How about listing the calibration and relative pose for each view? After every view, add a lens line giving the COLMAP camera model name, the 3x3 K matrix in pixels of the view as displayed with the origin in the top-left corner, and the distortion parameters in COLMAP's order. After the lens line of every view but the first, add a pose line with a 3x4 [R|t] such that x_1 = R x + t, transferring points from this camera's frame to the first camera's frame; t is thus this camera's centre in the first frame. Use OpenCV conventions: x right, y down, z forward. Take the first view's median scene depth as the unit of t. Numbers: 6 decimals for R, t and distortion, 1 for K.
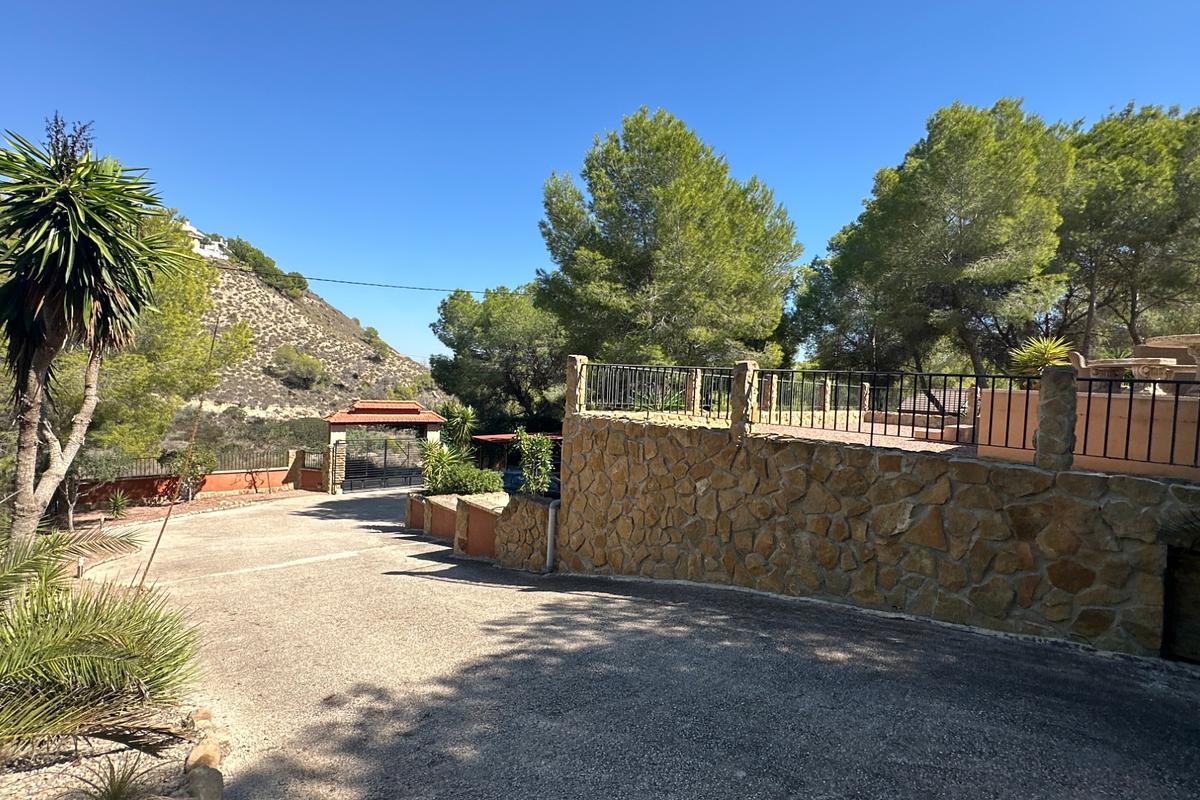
lens RADIAL K [[569.7, 0, 604.5], [0, 569.7, 408.9], [0, 0, 1]] dist [-0.004077, 0.000530]
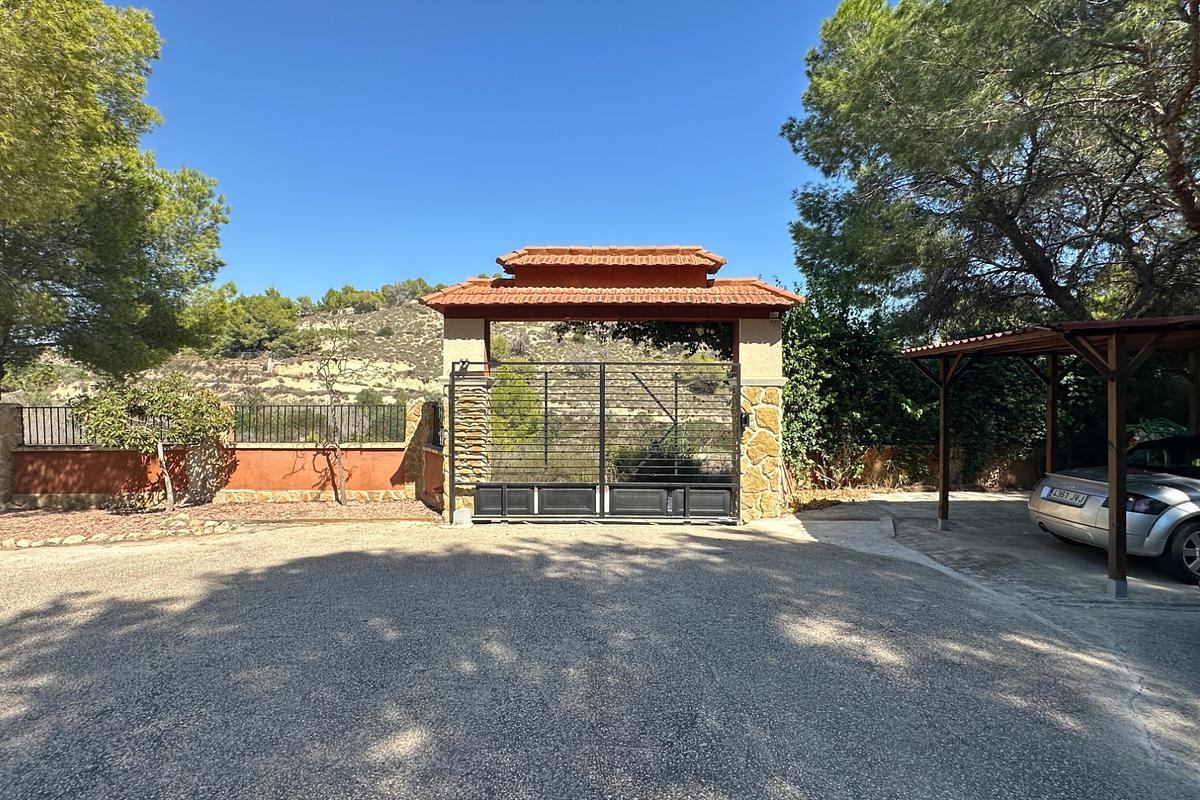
lens RADIAL K [[569.7, 0, 600.3], [0, 569.7, 399.6], [0, 0, 1]] dist [-0.004077, 0.000530]
pose [[0.753637, -0.033875, -0.656418, -0.148292], [0.003762, 0.998877, -0.047228, 0.074001], [0.657280, 0.033124, 0.752918, 0.636442]]
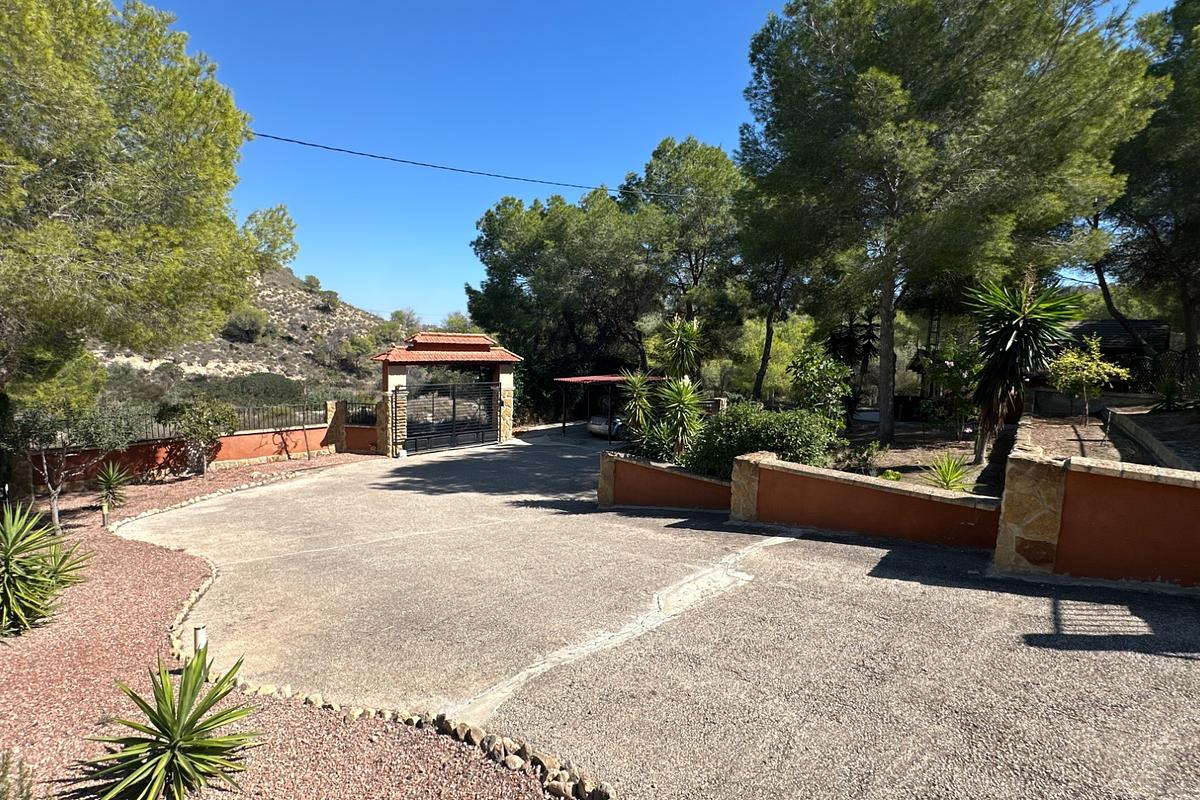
lens RADIAL K [[569.7, 0, 603.6], [0, 569.7, 407.0], [0, 0, 1]] dist [-0.004077, 0.000530]
pose [[0.995396, -0.025983, 0.092262, -0.212961], [0.018578, 0.996603, 0.080231, 0.022107], [-0.094033, -0.078147, 0.992497, 0.182618]]
